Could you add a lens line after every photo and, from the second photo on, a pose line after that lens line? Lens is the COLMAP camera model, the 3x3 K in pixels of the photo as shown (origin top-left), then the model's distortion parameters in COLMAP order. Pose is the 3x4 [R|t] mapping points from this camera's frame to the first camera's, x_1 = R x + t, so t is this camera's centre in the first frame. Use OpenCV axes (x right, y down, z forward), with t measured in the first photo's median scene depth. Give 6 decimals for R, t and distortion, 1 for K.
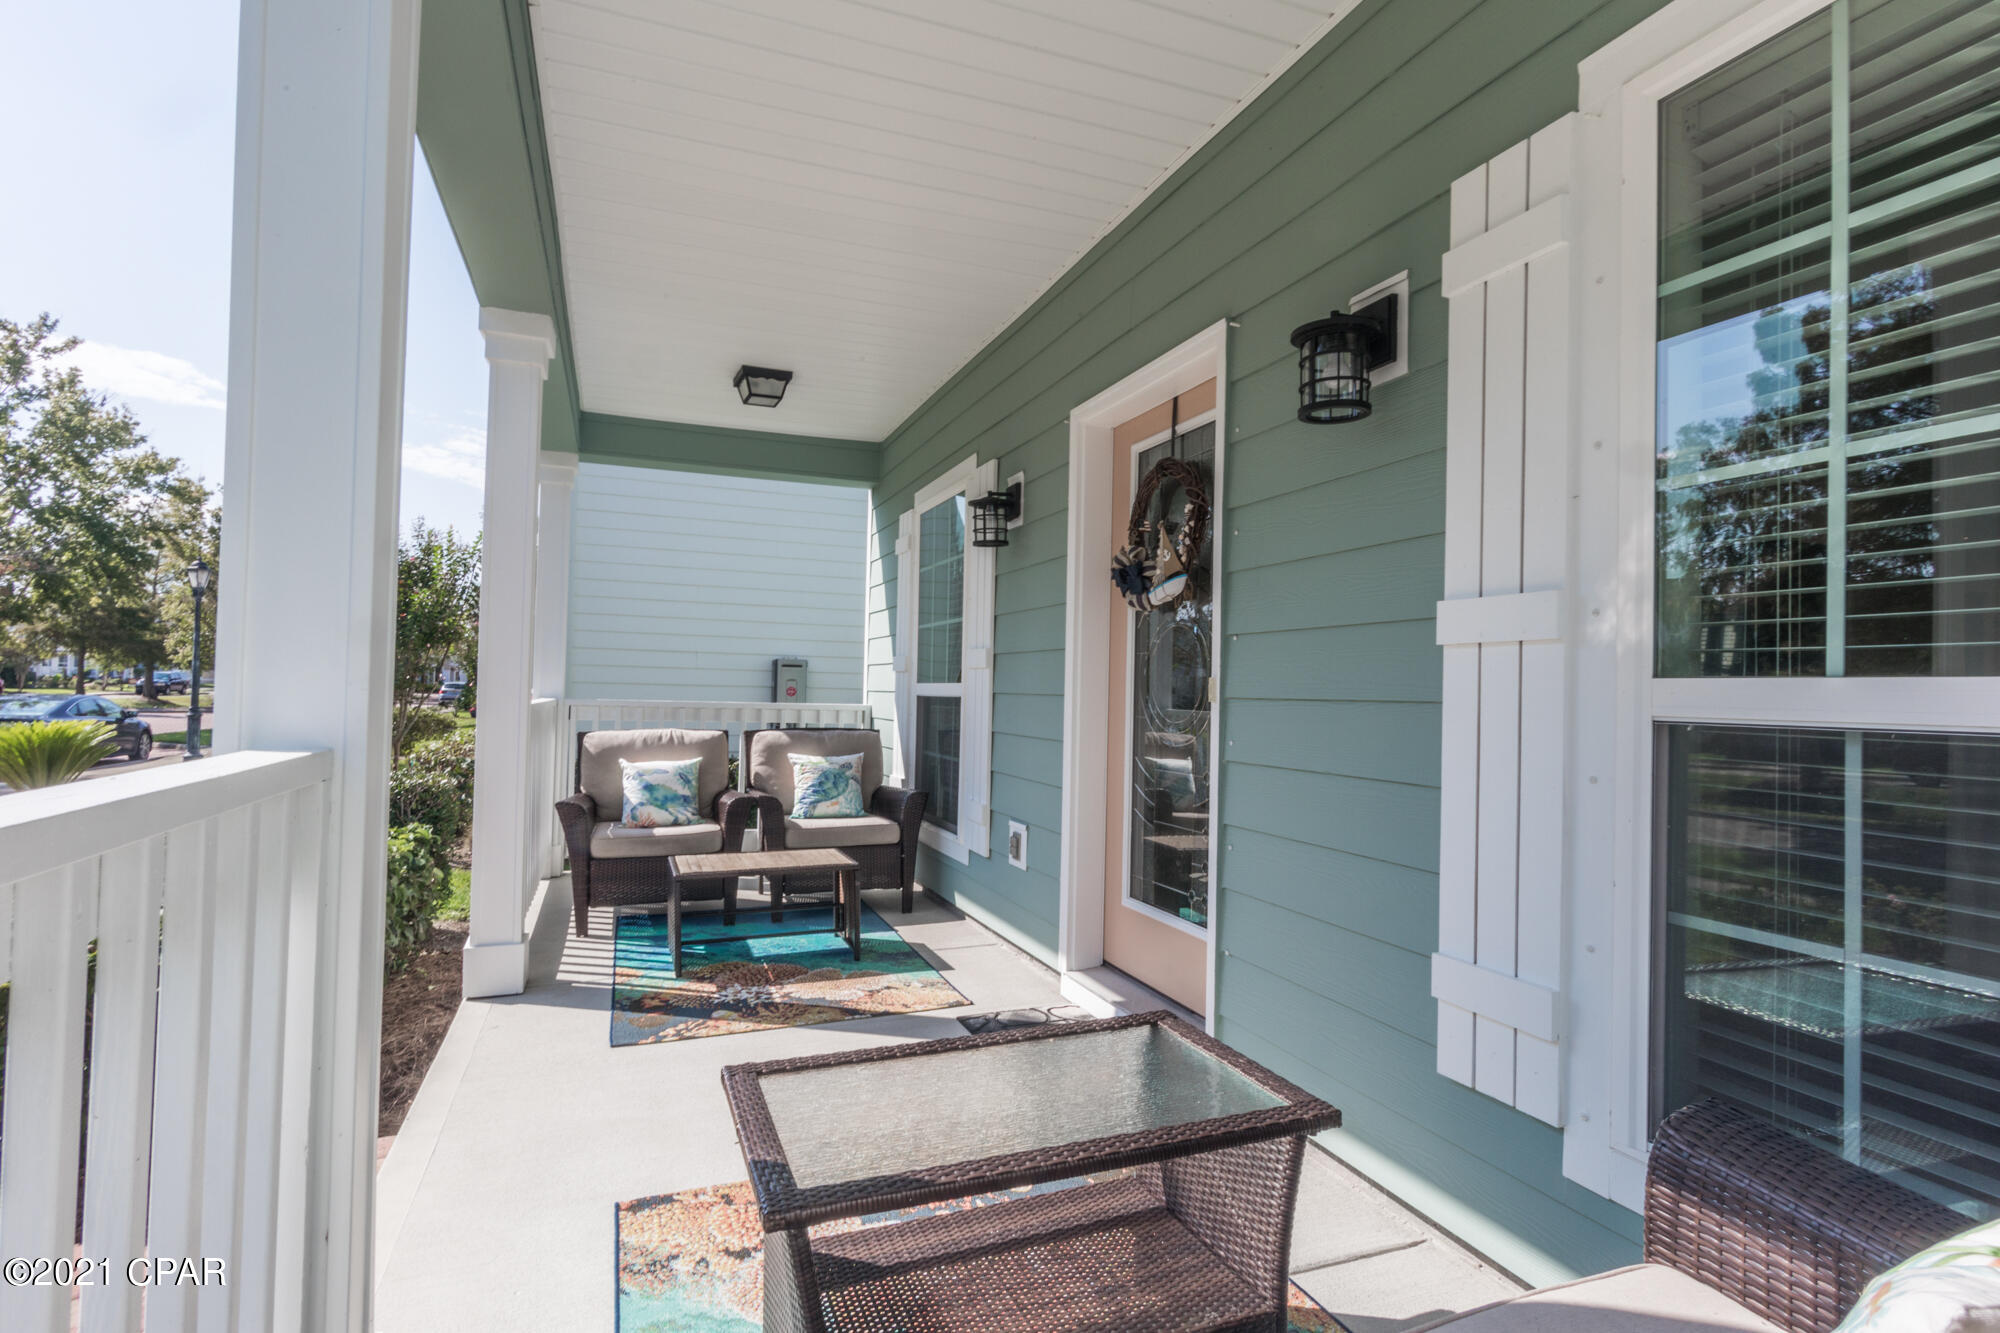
lens RADIAL K [[979.2, 0, 996.9], [0, 979.2, 672.2], [0, 0, 1]] dist [0.000026, -0.000821]
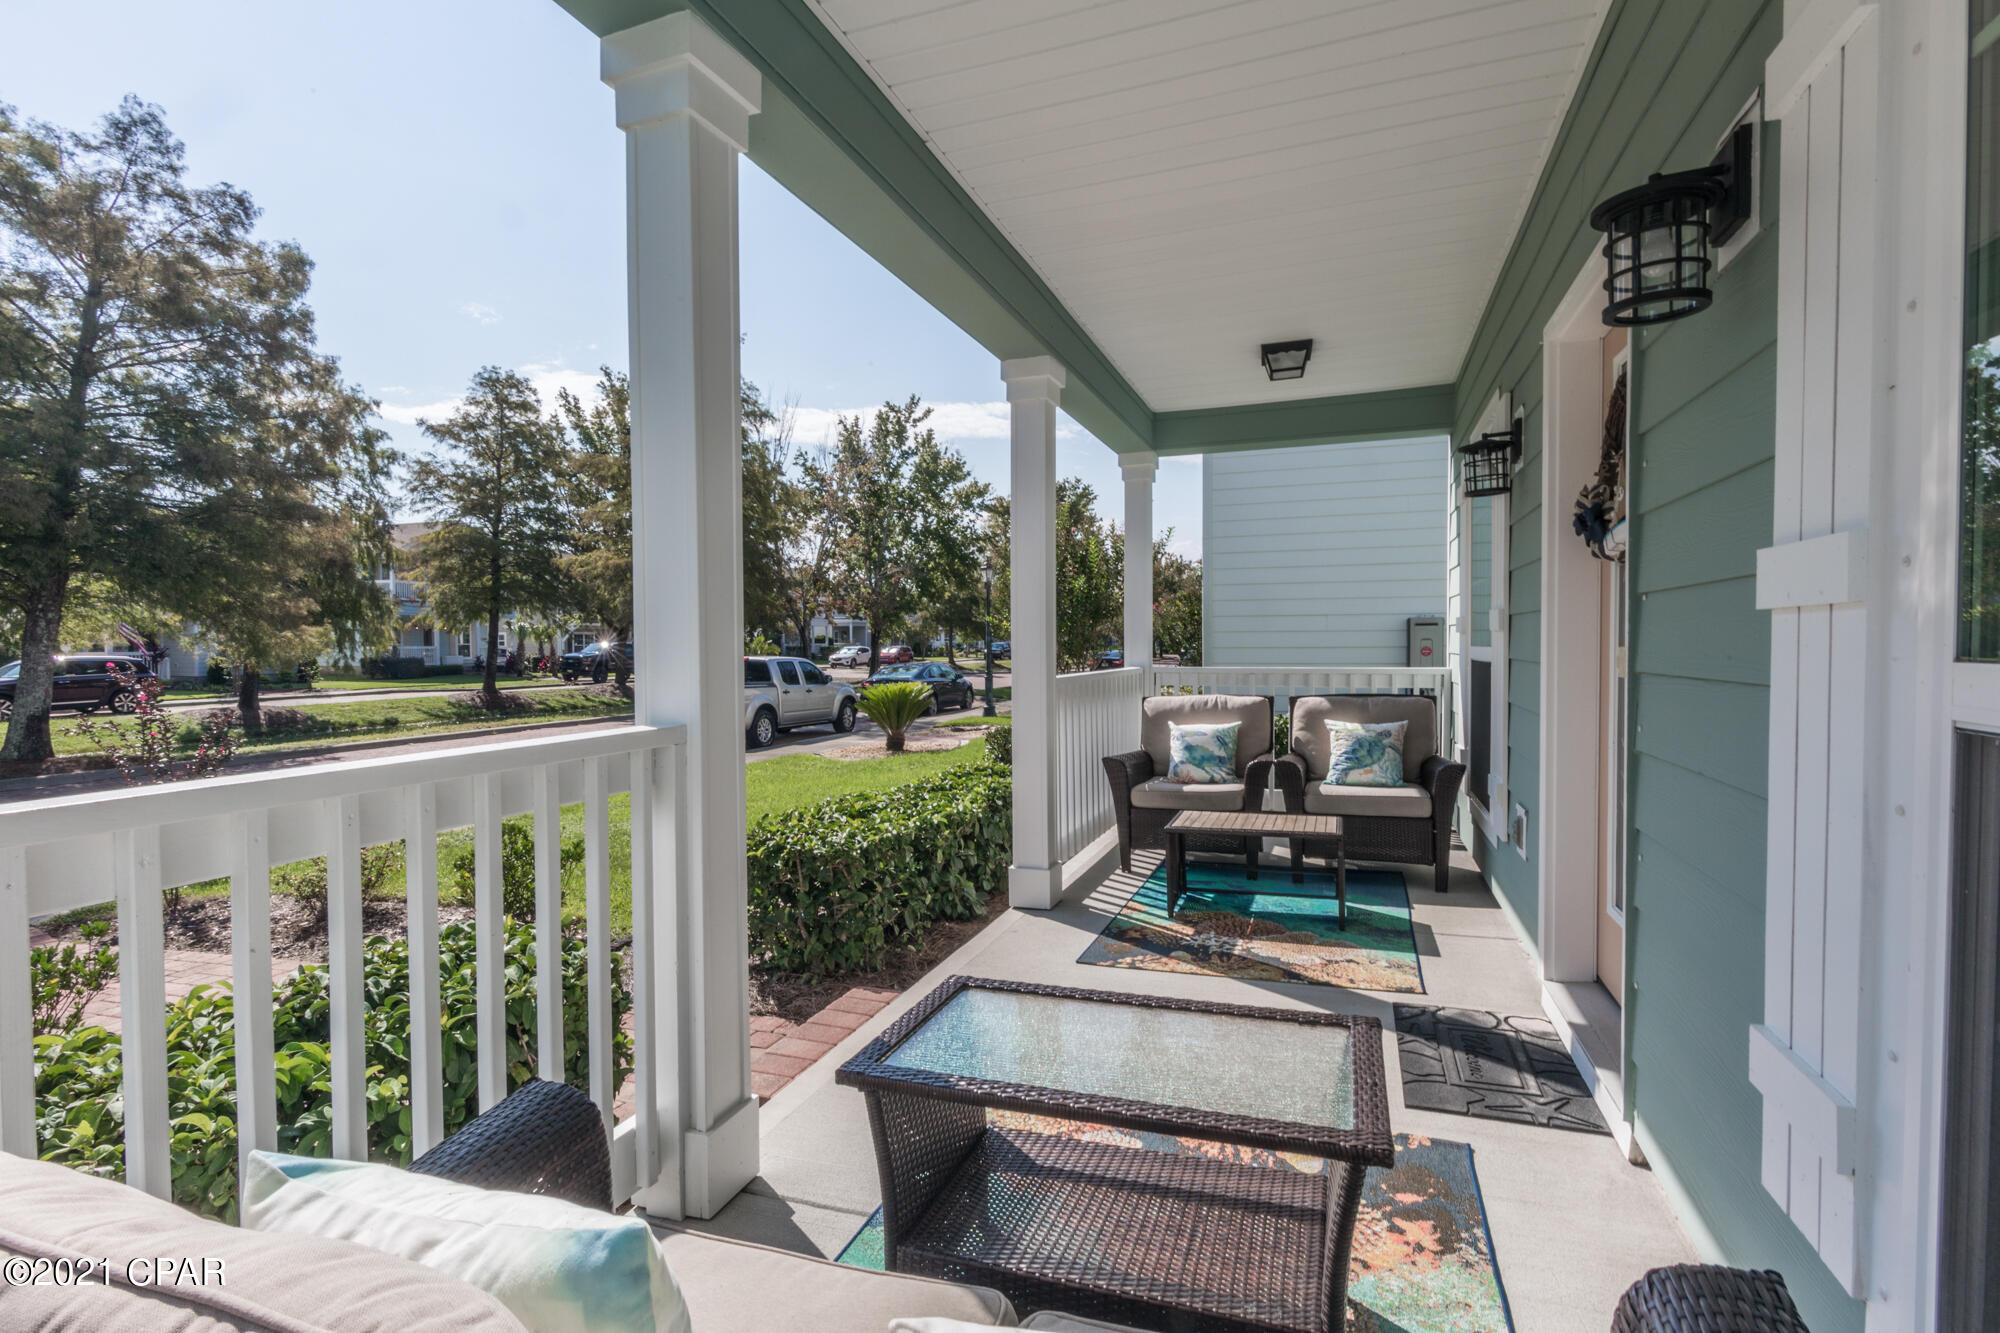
lens RADIAL K [[958.3, 0, 994.9], [0, 958.3, 672.8], [0, 0, 1]] dist [-0.001305, -0.000680]
pose [[0.756455, -0.008606, -0.653989, 0.215320], [0.038195, 0.998788, 0.031037, -0.011104], [0.652930, -0.048457, 0.755867, 0.038974]]
